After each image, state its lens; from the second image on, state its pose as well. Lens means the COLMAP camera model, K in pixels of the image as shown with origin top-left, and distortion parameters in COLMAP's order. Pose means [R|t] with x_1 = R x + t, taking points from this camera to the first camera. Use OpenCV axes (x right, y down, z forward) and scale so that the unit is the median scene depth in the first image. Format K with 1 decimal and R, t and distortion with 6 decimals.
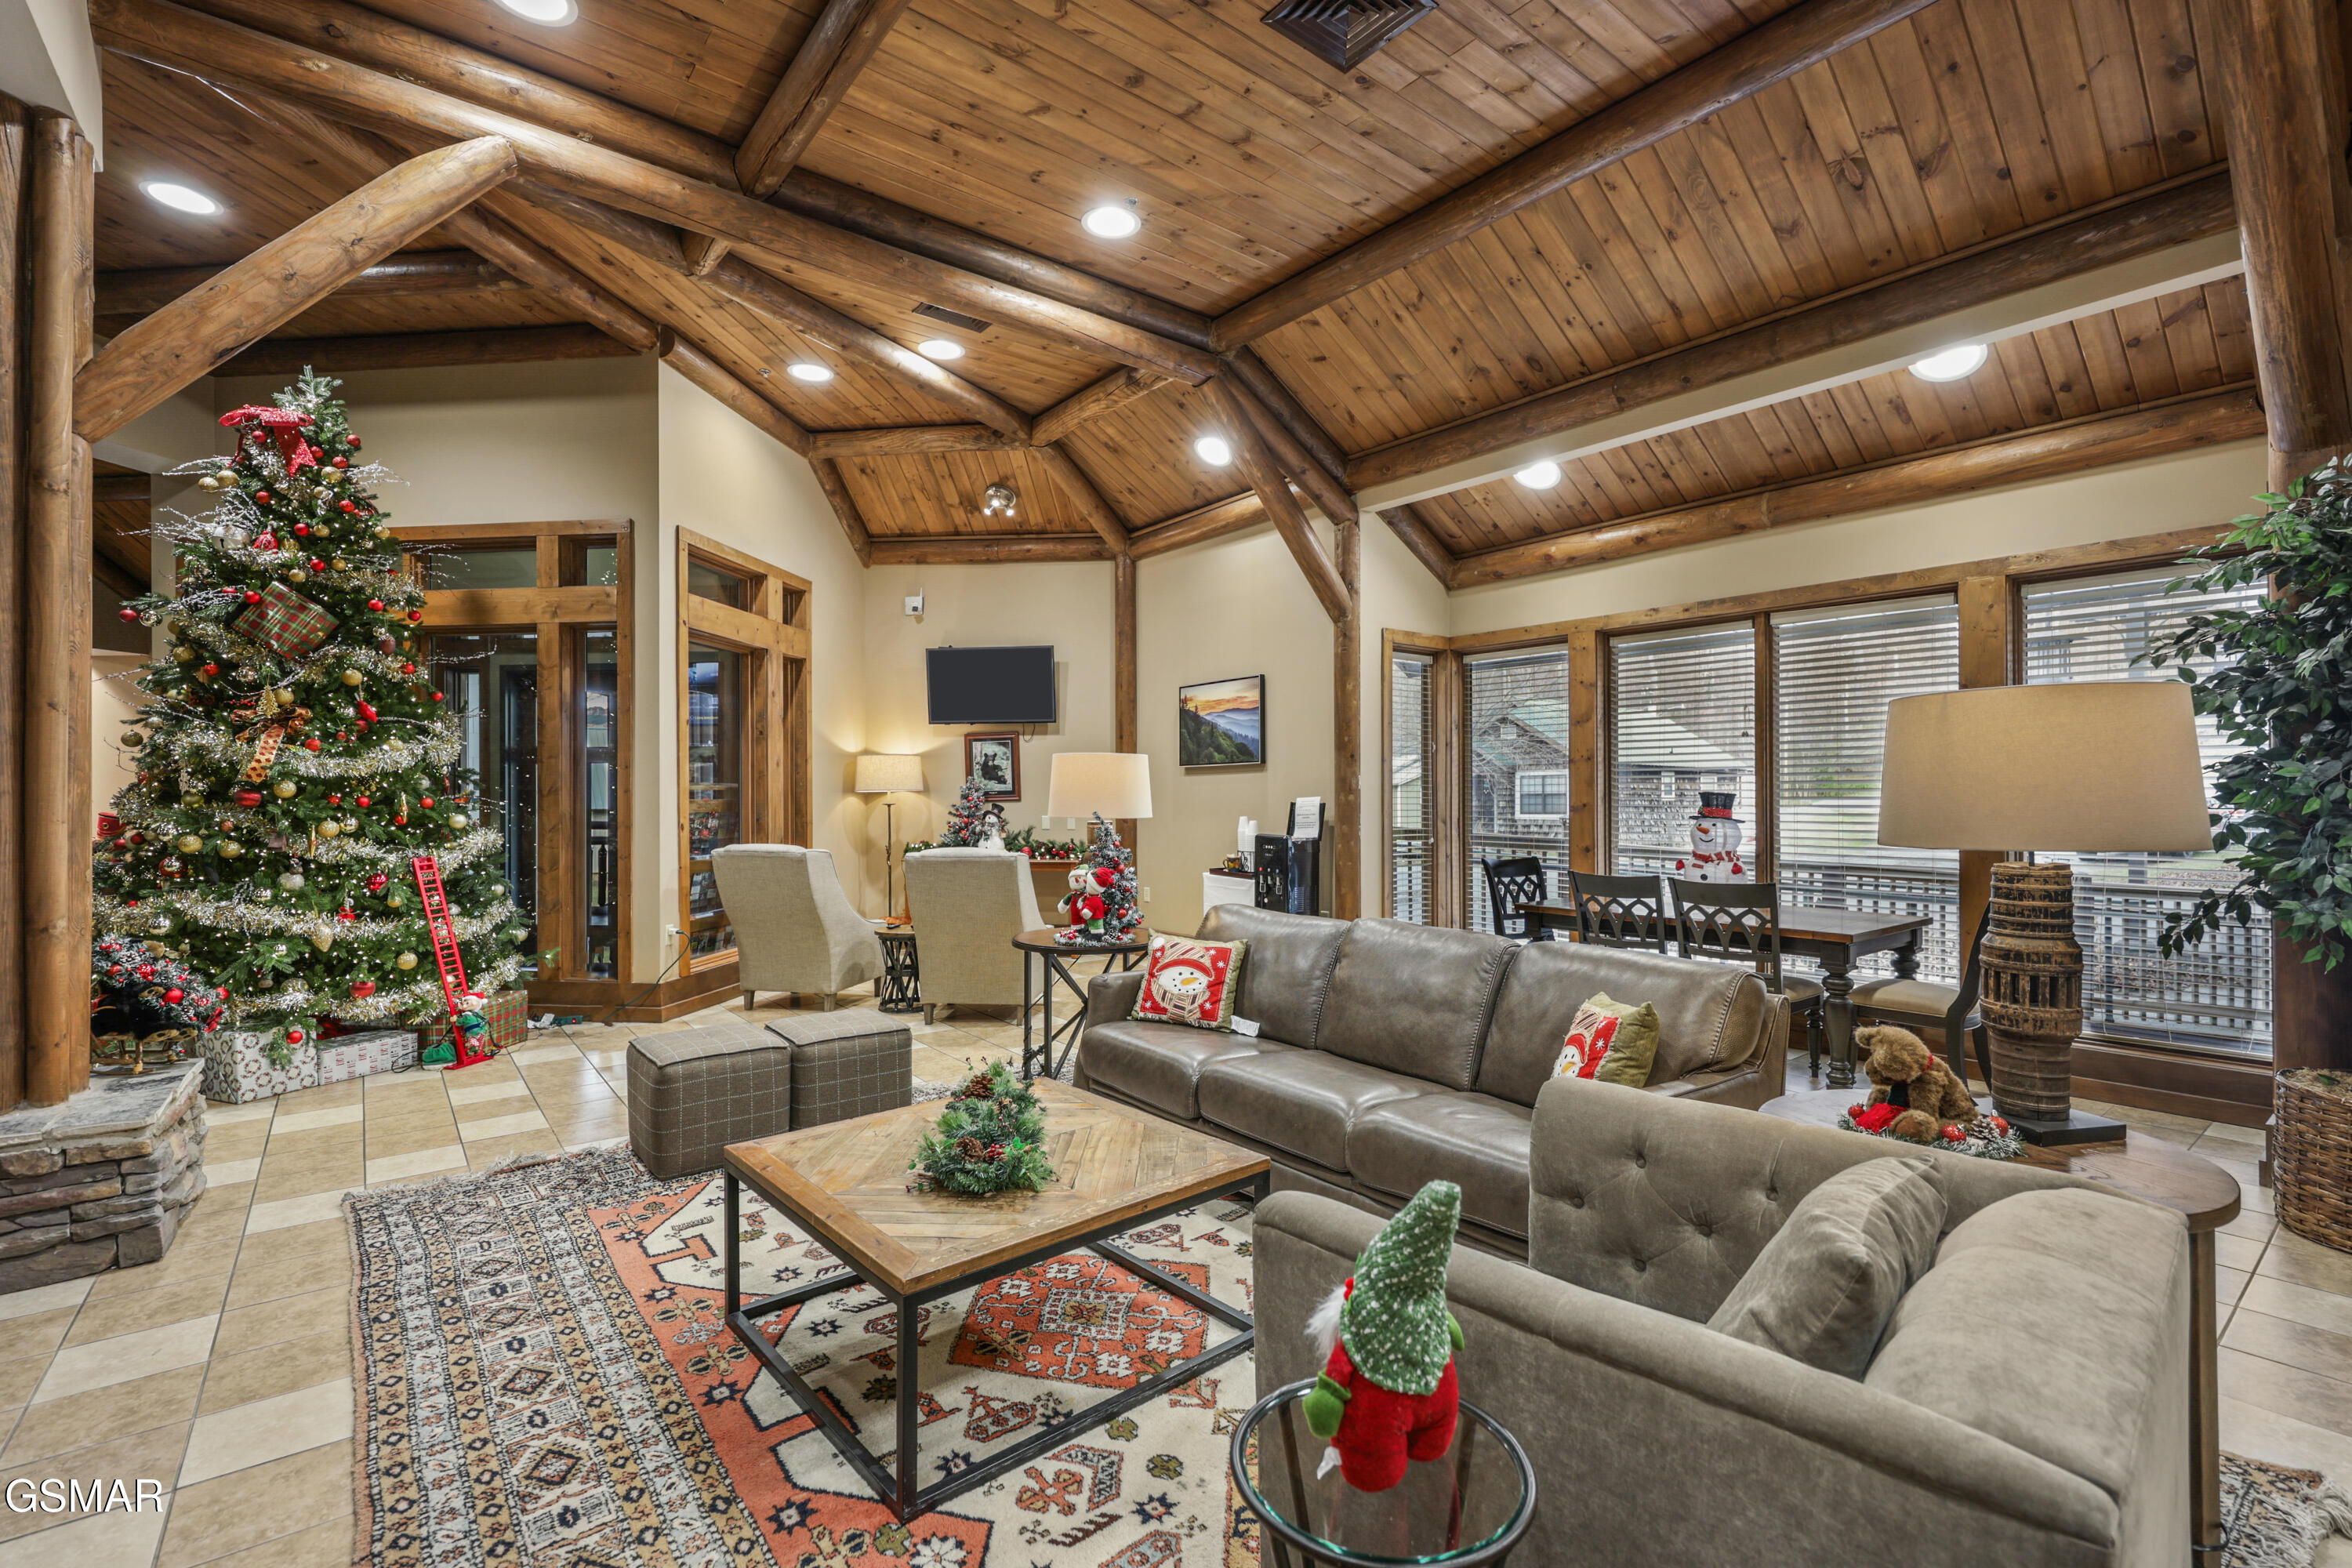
lens RADIAL K [[1033.2, 0, 1163.7], [0, 1033.2, 771.7], [0, 0, 1]] dist [-0.001137, -0.000163]
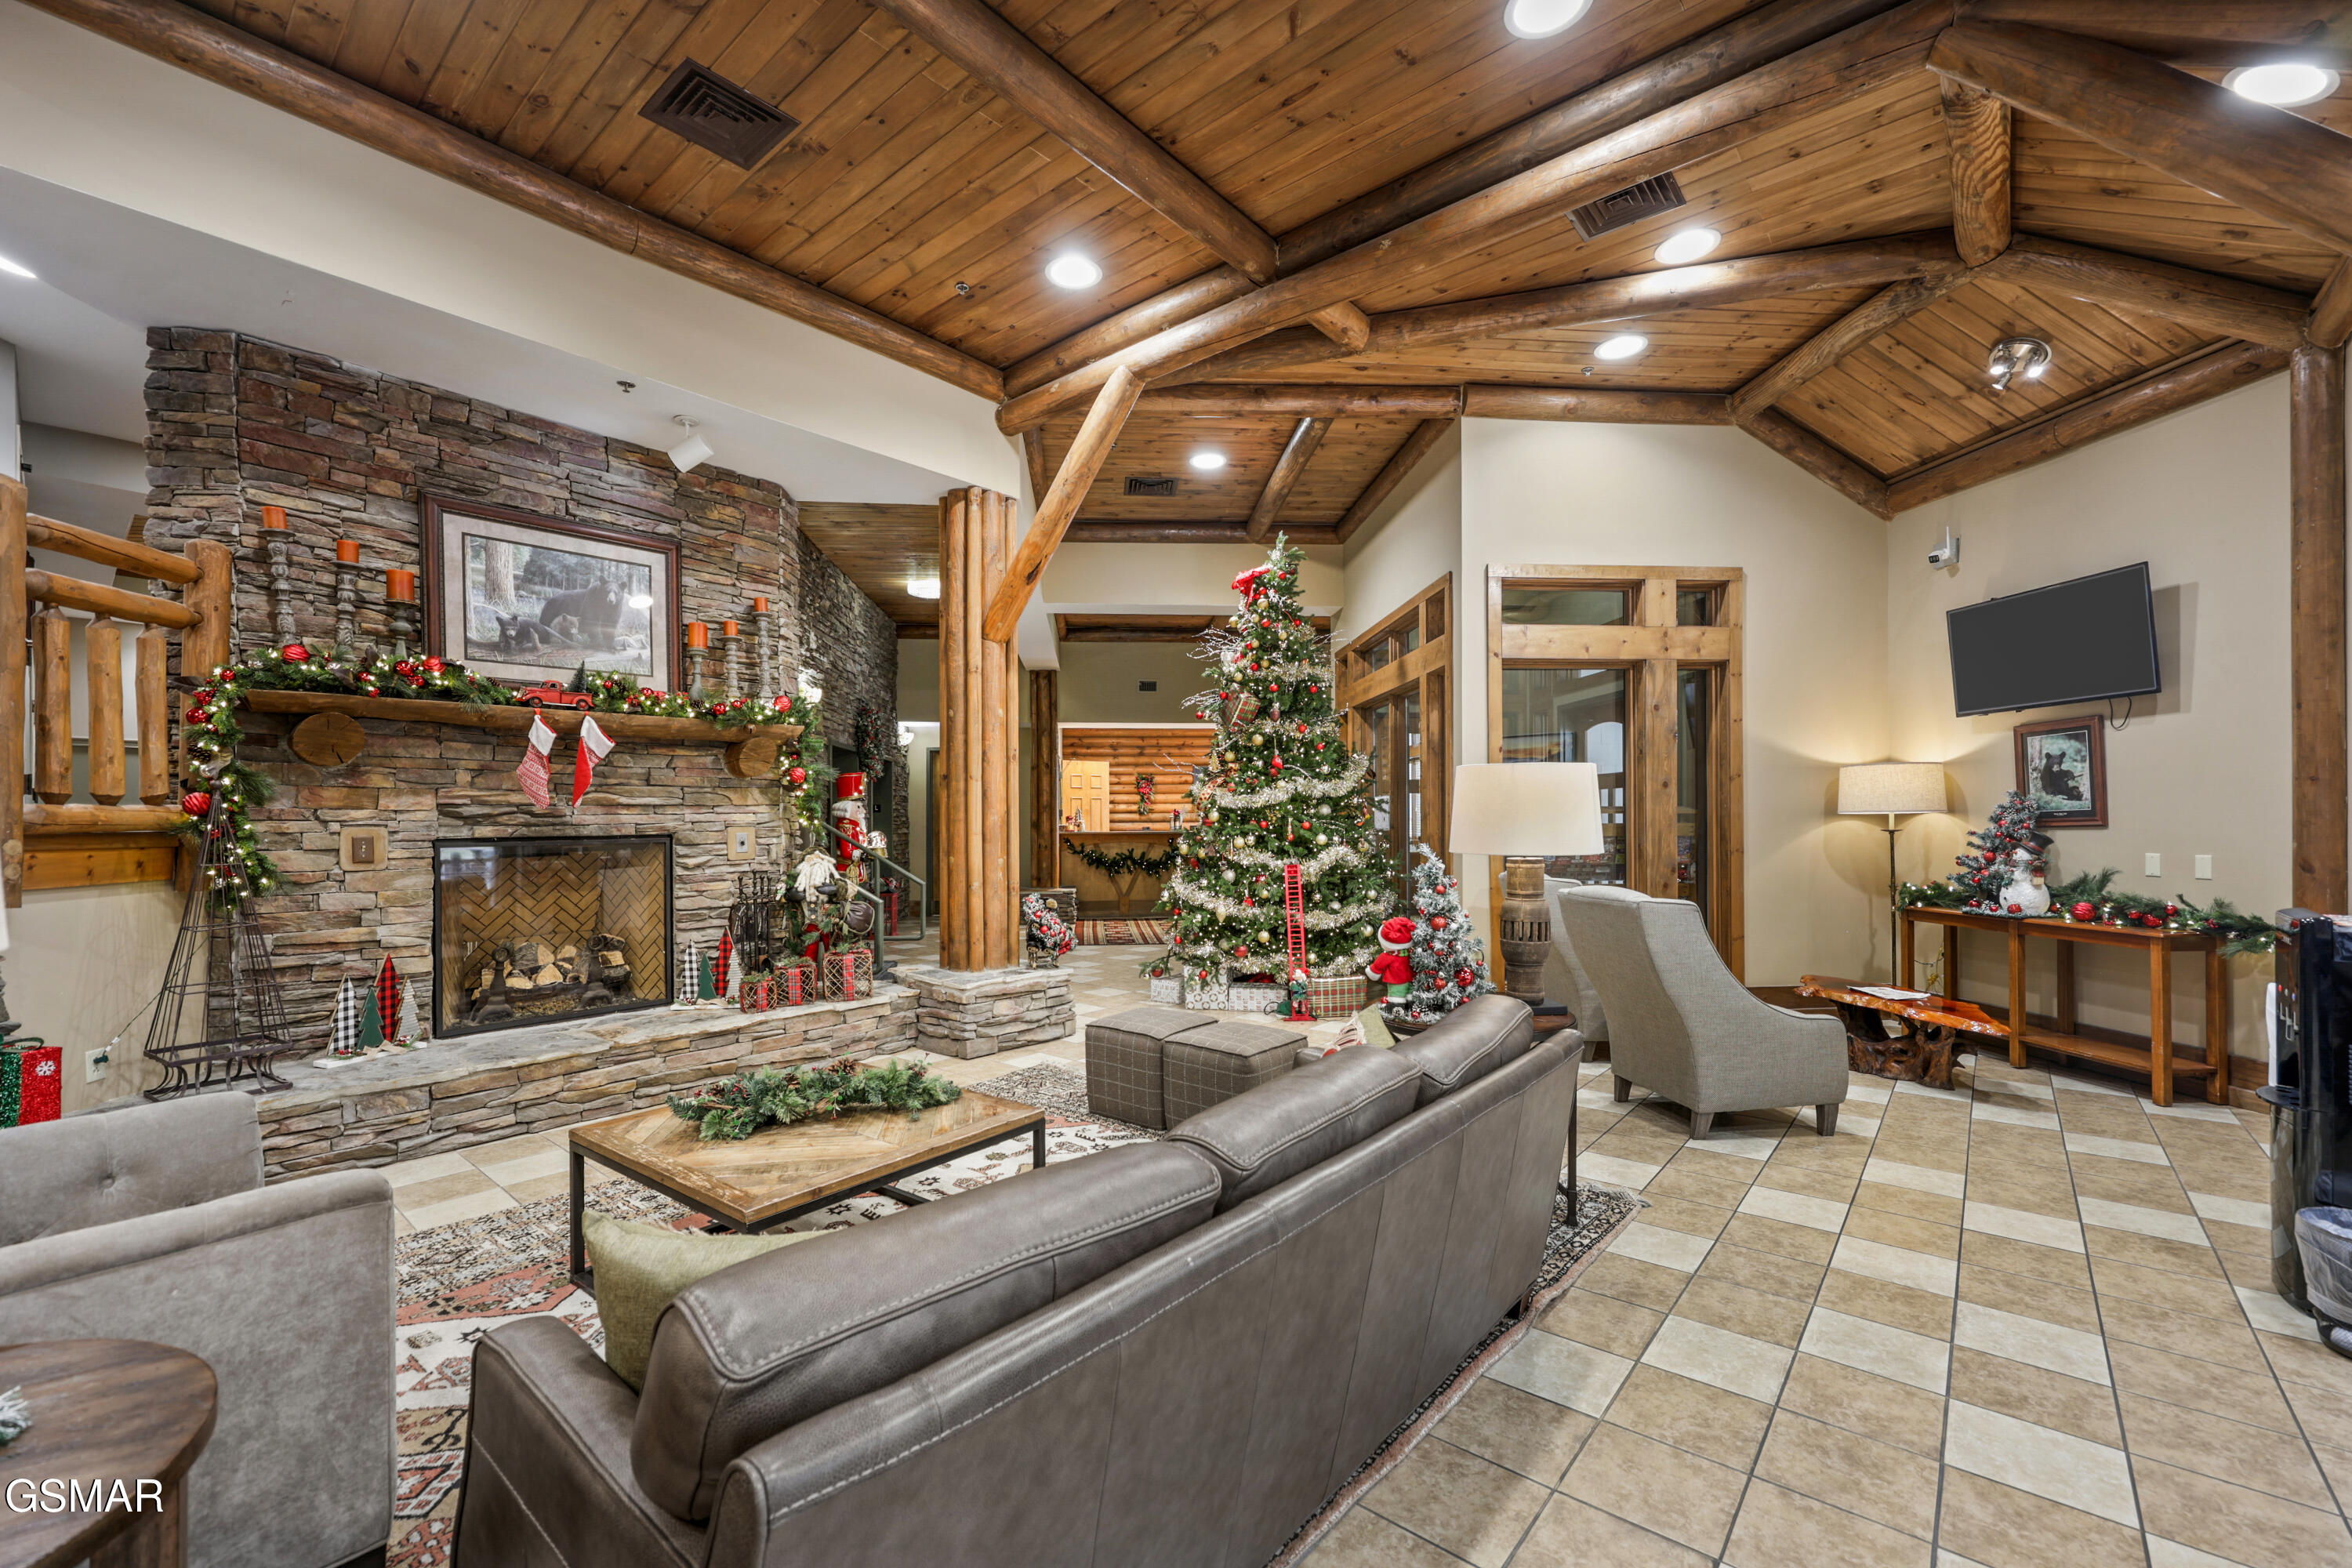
lens RADIAL K [[949.4, 0, 1174.5], [0, 949.4, 797.8], [0, 0, 1]] dist [0.000244, 0.000011]
pose [[0.203062, -0.021294, -0.978934, 0.391575], [0.024841, 0.999554, -0.016589, 0.008393], [0.978851, -0.020949, 0.203501, 0.461173]]
